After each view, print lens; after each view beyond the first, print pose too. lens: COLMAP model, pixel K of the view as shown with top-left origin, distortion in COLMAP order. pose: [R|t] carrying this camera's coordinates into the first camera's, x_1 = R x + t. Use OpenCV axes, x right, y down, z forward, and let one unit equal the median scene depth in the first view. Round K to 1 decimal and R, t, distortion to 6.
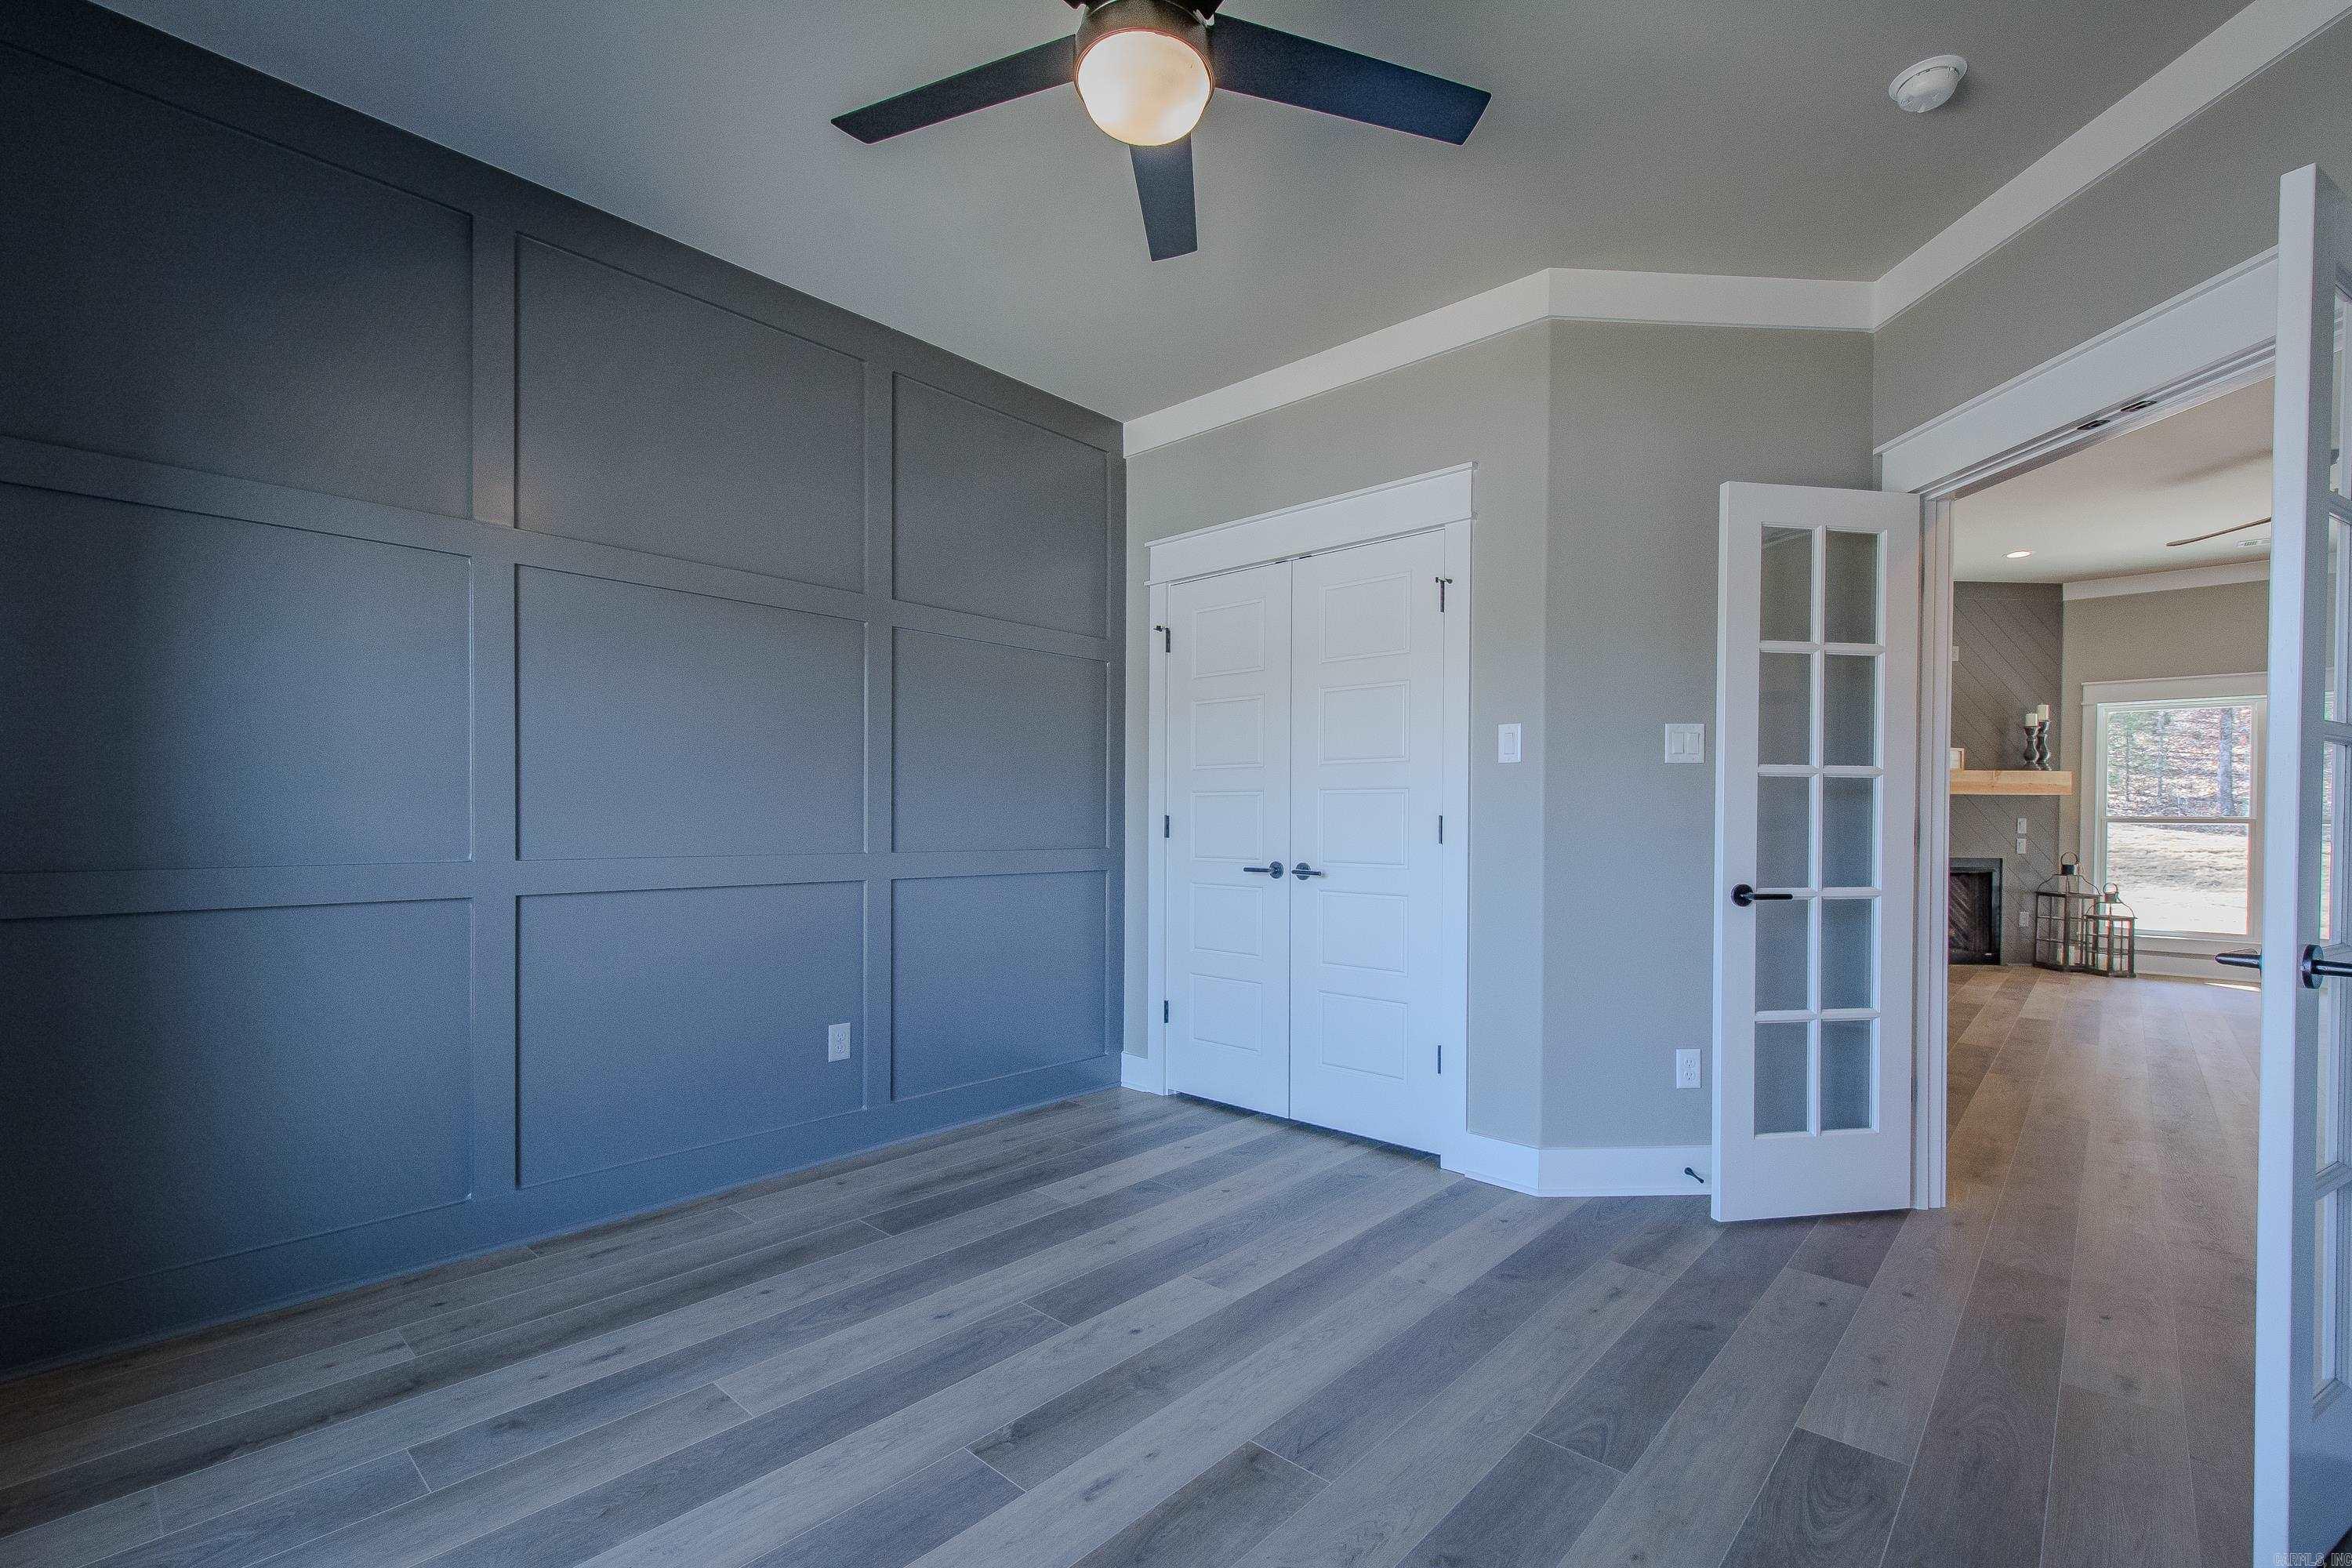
lens RADIAL K [[1030.7, 0, 1217.1], [0, 1030.7, 818.0], [0, 0, 1]] dist [0.015344, -0.006296]
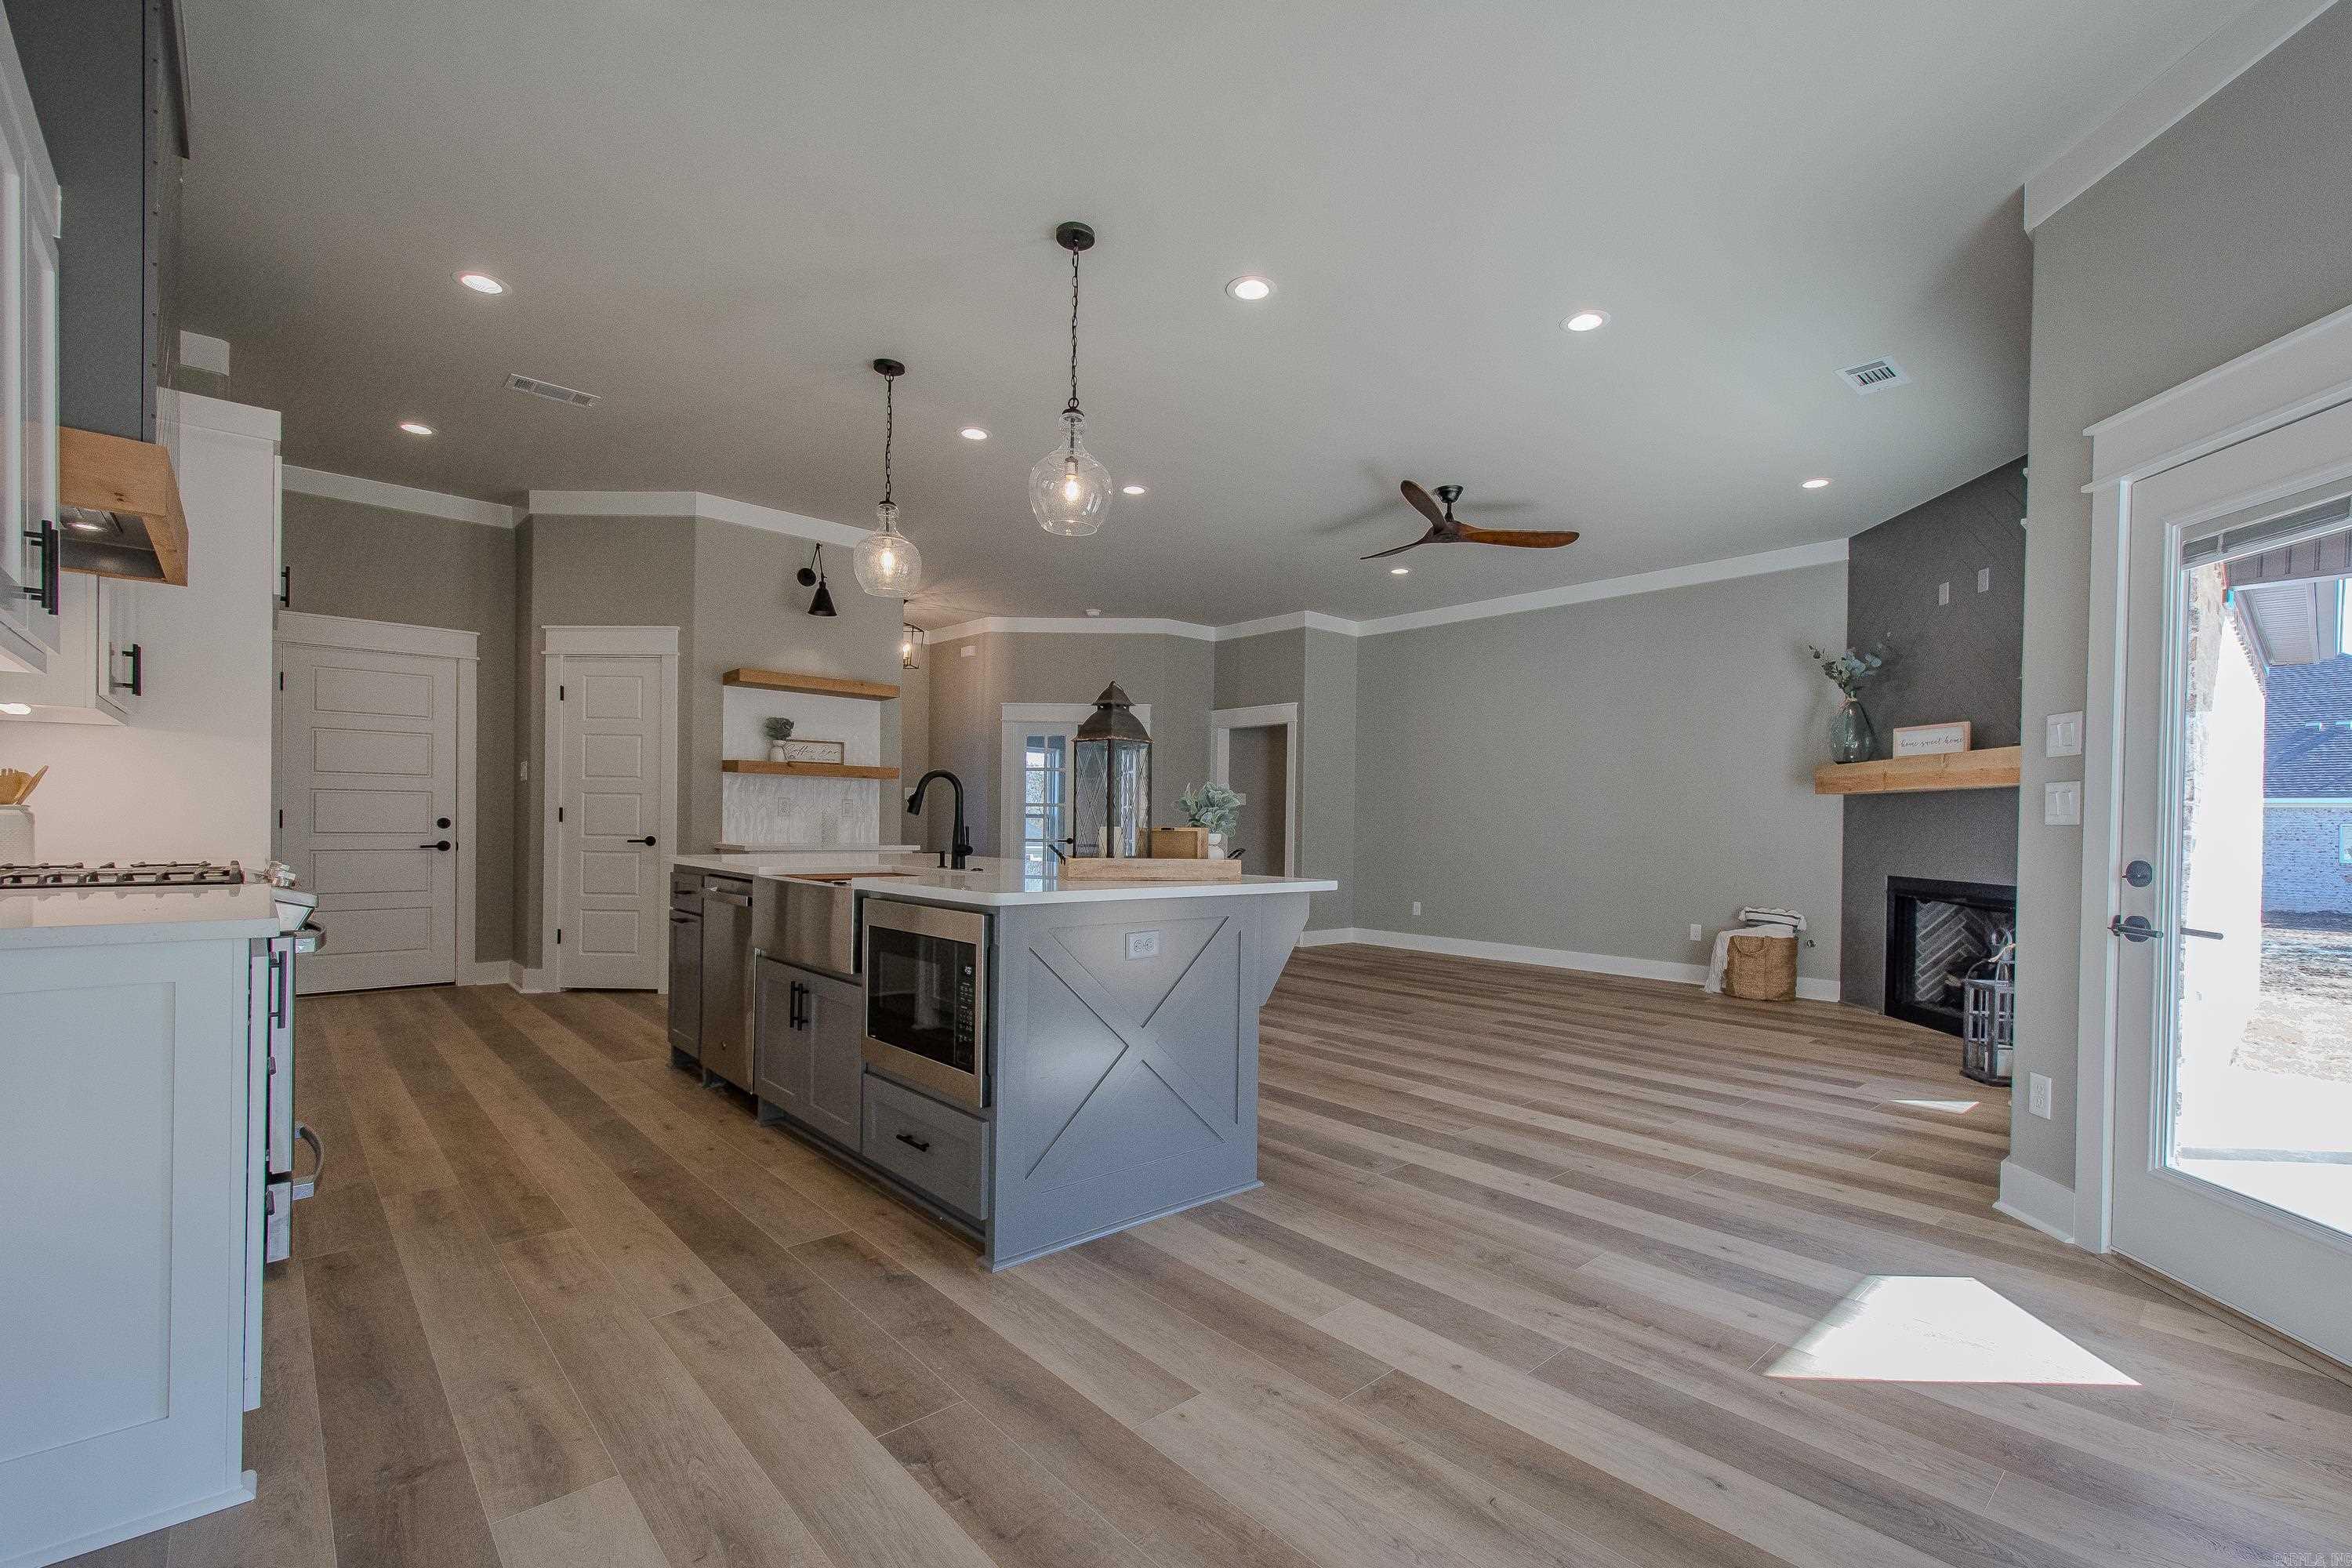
lens RADIAL K [[1030.7, 0, 1229.9], [0, 1030.7, 830.0], [0, 0, 1]] dist [0.015344, -0.006296]
pose [[-0.083507, -0.009154, -0.996465, 1.475474], [-0.015638, 0.999847, -0.007875, 0.017109], [0.996385, 0.014925, -0.083637, 0.590556]]
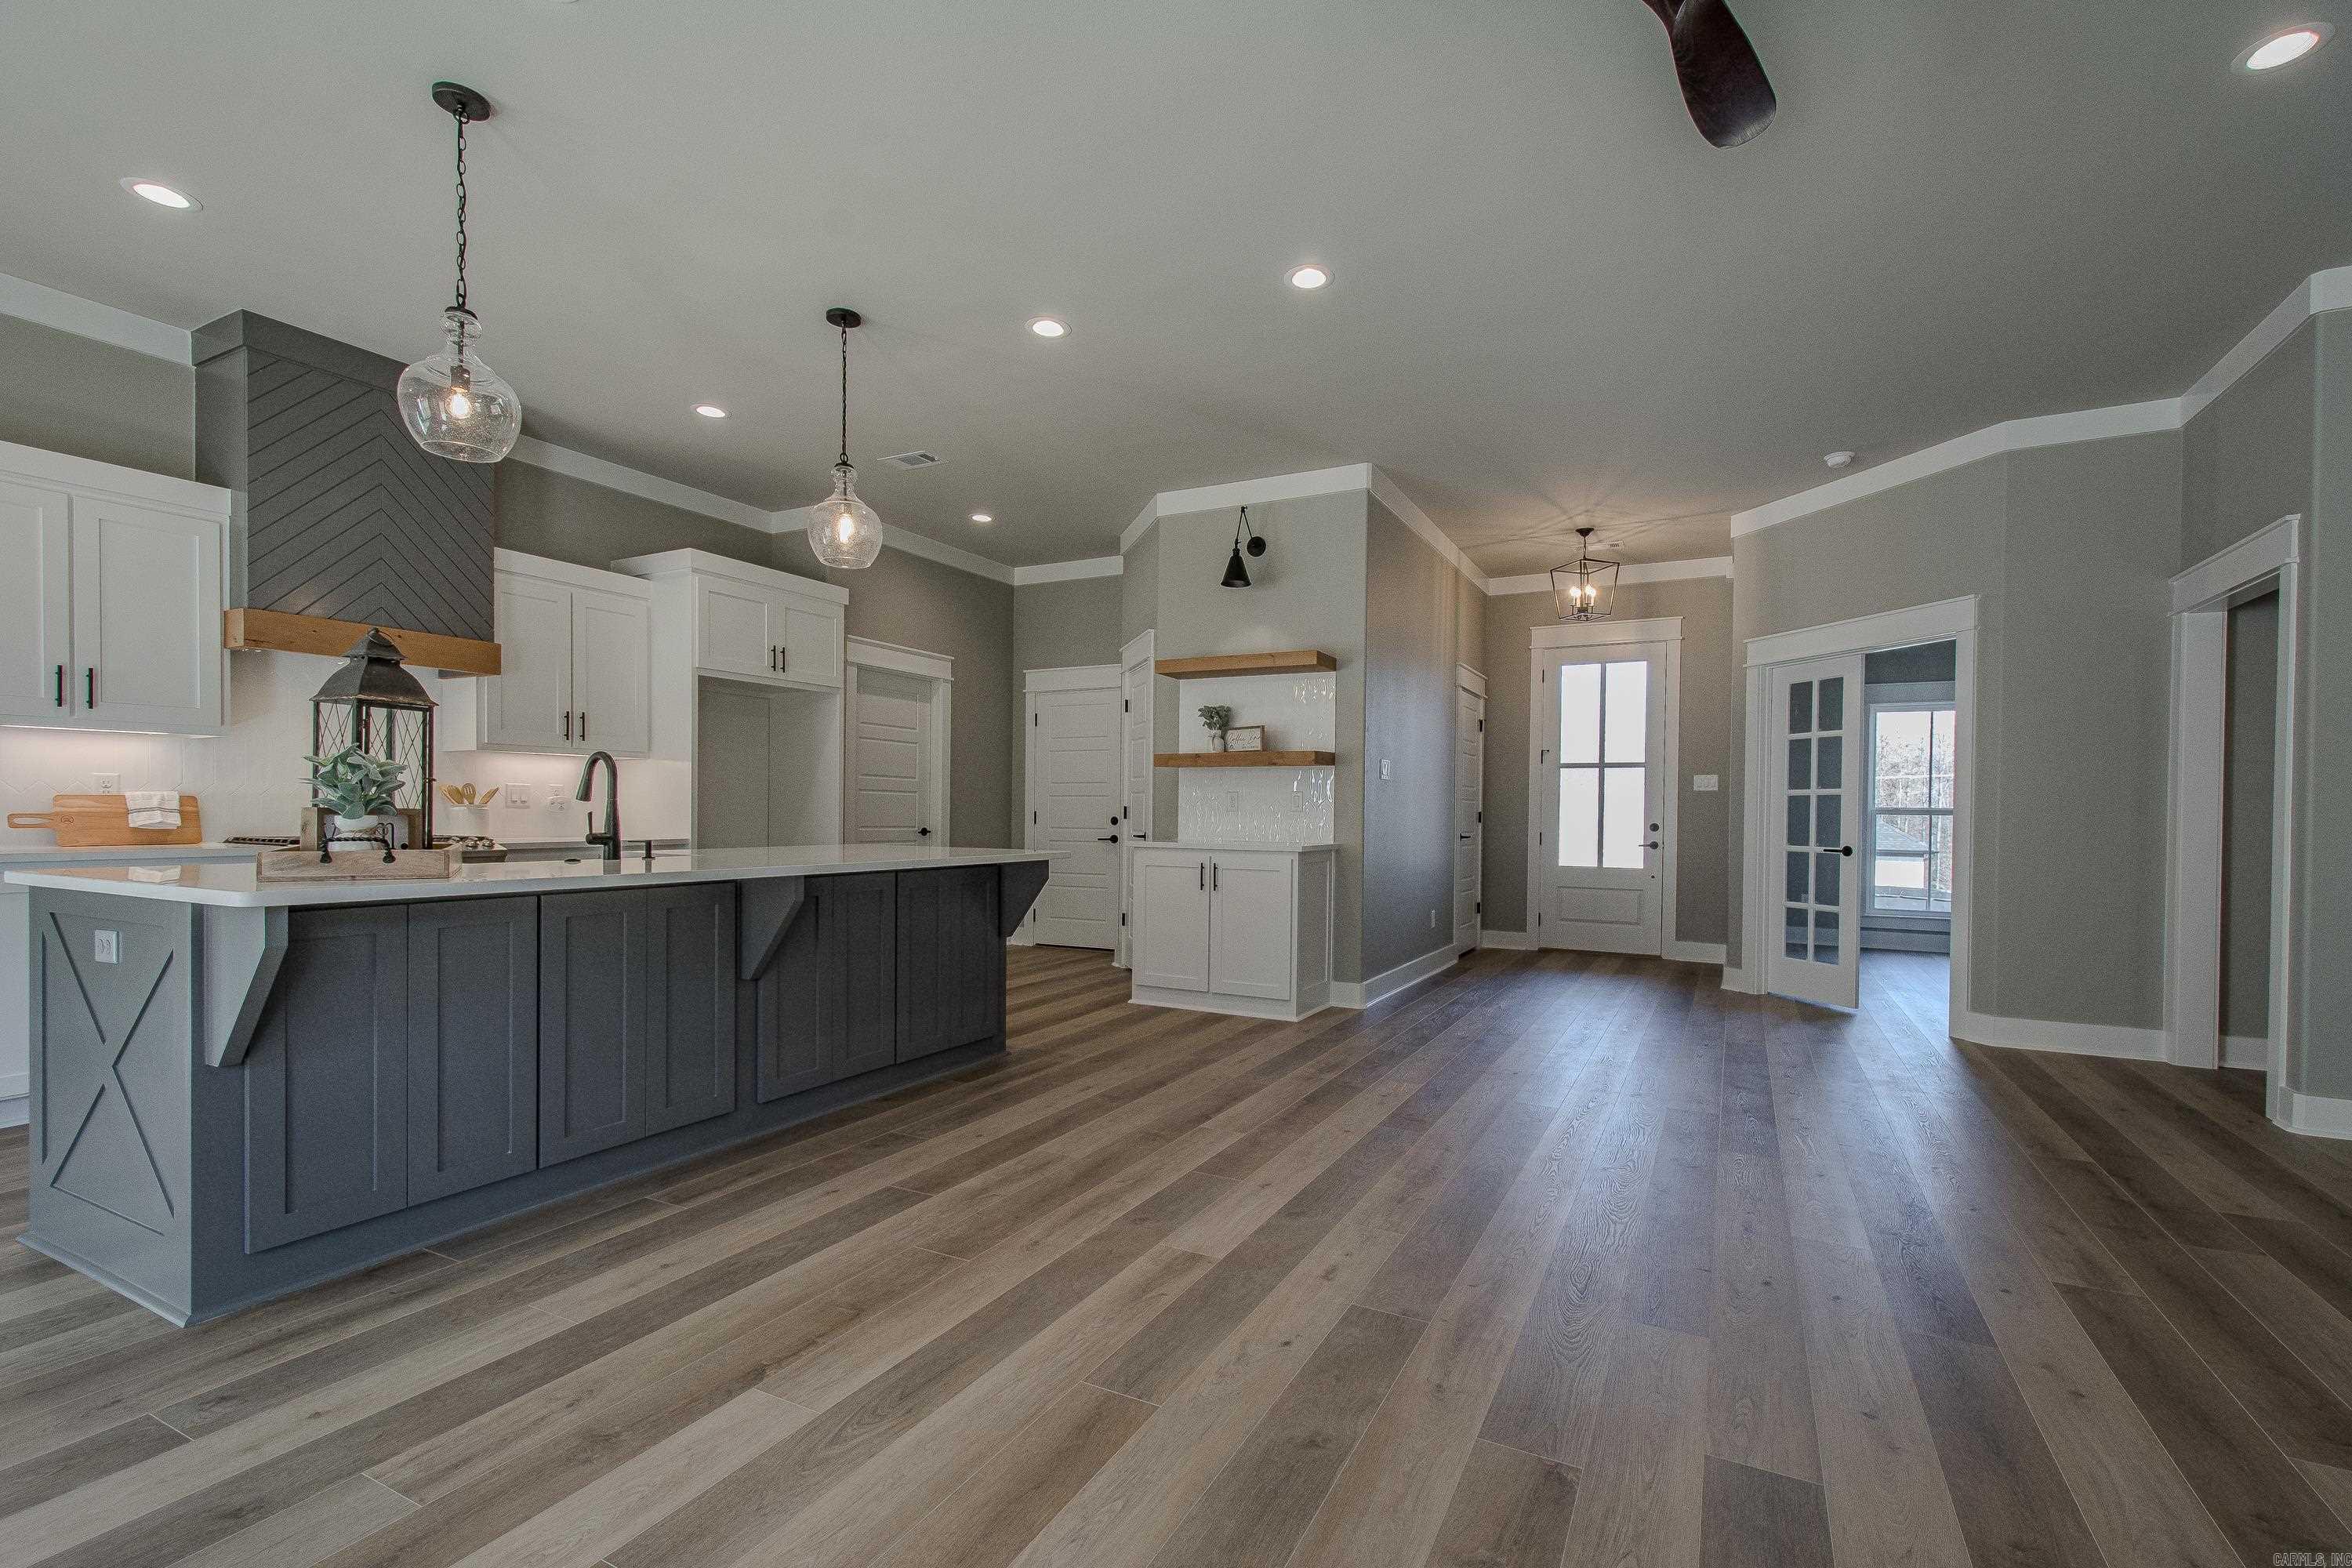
lens RADIAL K [[1030.7, 0, 1214.8], [0, 1030.7, 828.6], [0, 0, 1]] dist [0.015344, -0.006296]
pose [[-0.967551, -0.019525, -0.251920, 0.890356], [-0.023247, 0.999660, 0.011803, 0.009357], [0.251604, 0.017277, -0.967676, 0.901412]]
